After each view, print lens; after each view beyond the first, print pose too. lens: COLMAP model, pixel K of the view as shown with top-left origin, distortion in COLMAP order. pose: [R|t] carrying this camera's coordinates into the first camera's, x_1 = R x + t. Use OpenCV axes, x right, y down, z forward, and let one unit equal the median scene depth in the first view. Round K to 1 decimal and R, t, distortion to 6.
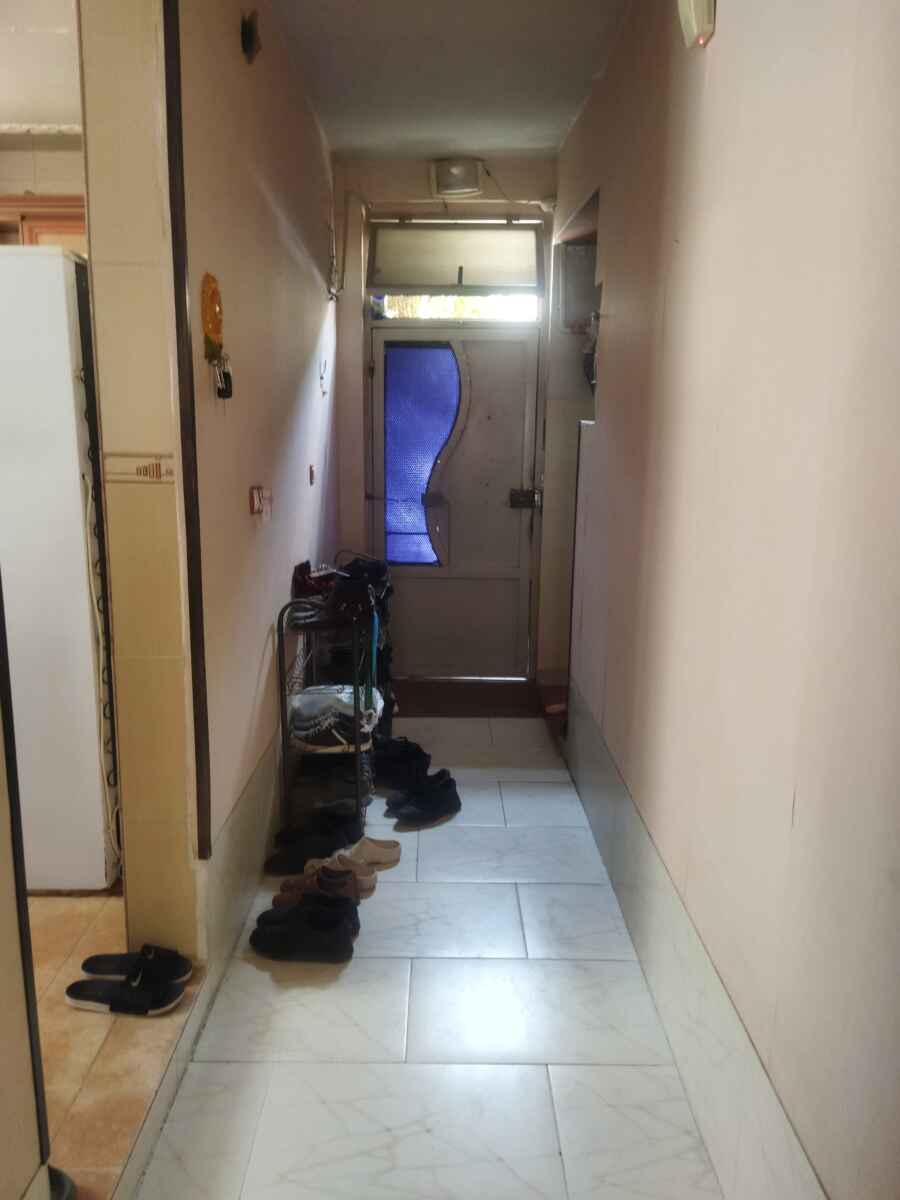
lens RADIAL K [[924.7, 0, 450.7], [0, 924.7, 593.1], [0, 0, 1]] dist [0.018563, -0.001290]
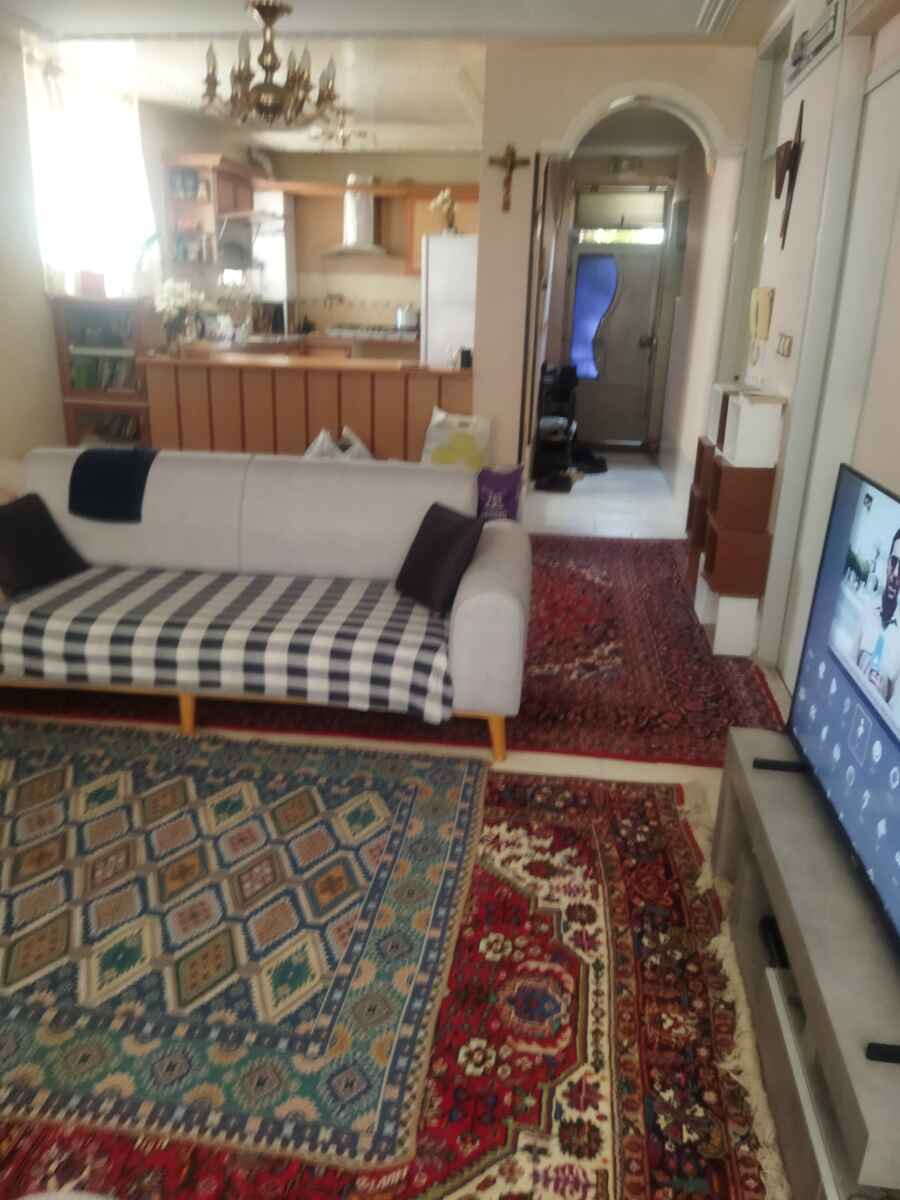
lens RADIAL K [[924.7, 0, 423.9], [0, 924.7, 621.0], [0, 0, 1]] dist [0.018563, -0.001290]
pose [[0.989463, 0.057390, -0.132926, -0.089182], [-0.039722, 0.990460, 0.131950, 0.233669], [0.139231, -0.125279, 0.982303, -1.008892]]
